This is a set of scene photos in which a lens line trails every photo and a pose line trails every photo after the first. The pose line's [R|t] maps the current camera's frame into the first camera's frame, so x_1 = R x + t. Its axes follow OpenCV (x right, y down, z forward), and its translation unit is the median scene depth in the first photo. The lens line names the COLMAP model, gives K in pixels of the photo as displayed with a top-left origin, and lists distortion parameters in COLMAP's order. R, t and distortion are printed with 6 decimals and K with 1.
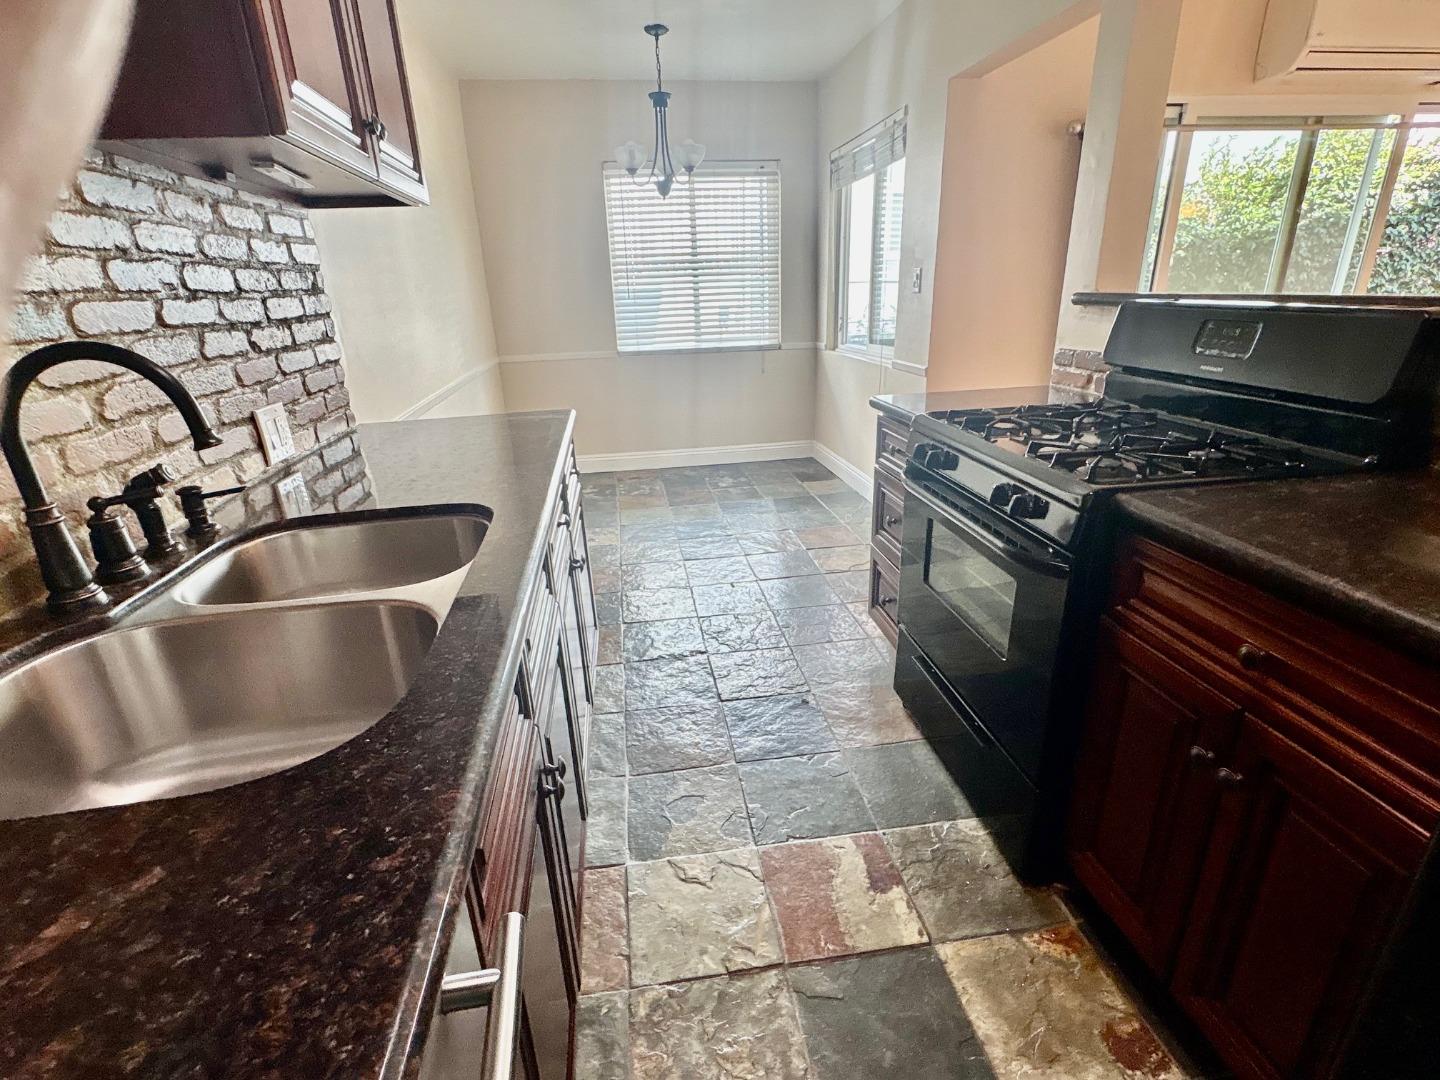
lens RADIAL K [[677.5, 0, 720.0], [0, 677.5, 540.0], [0, 0, 1]] dist [-0.002622, -0.000709]
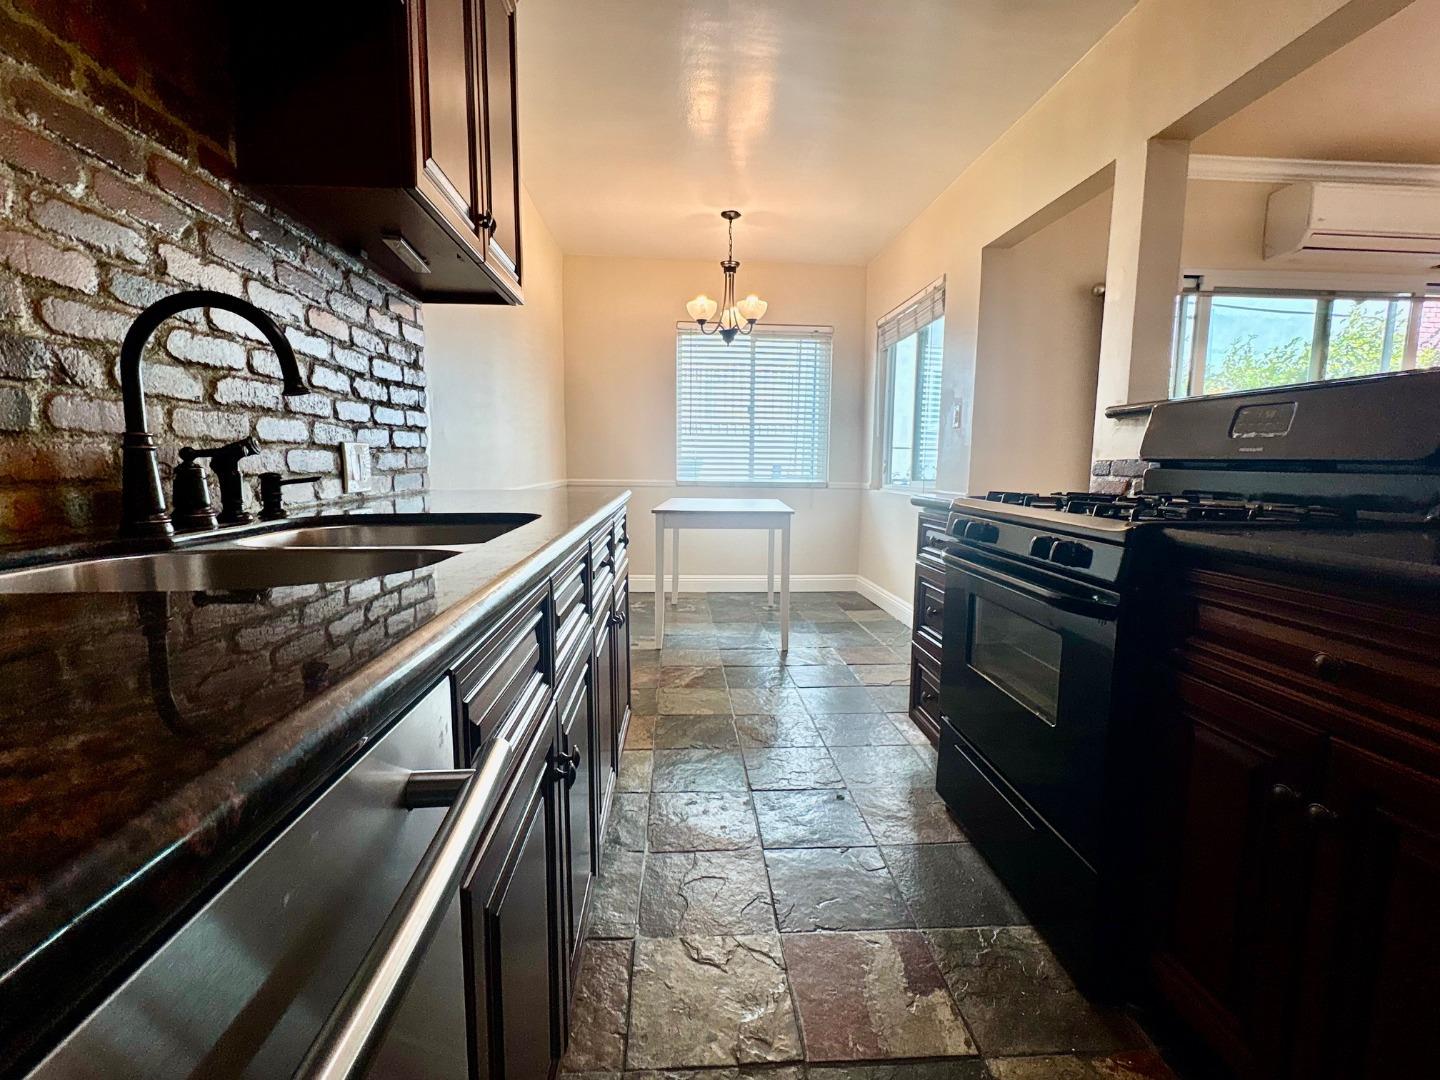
lens RADIAL K [[656.3, 0, 724.7], [0, 656.3, 539.5], [0, 0, 1]] dist [-0.001772, -0.000642]
pose [[0.996149, 0.052907, -0.069922, 0.014621], [-0.067922, 0.969917, -0.233768, 0.160756], [0.055450, 0.237617, 0.969775, 0.031955]]
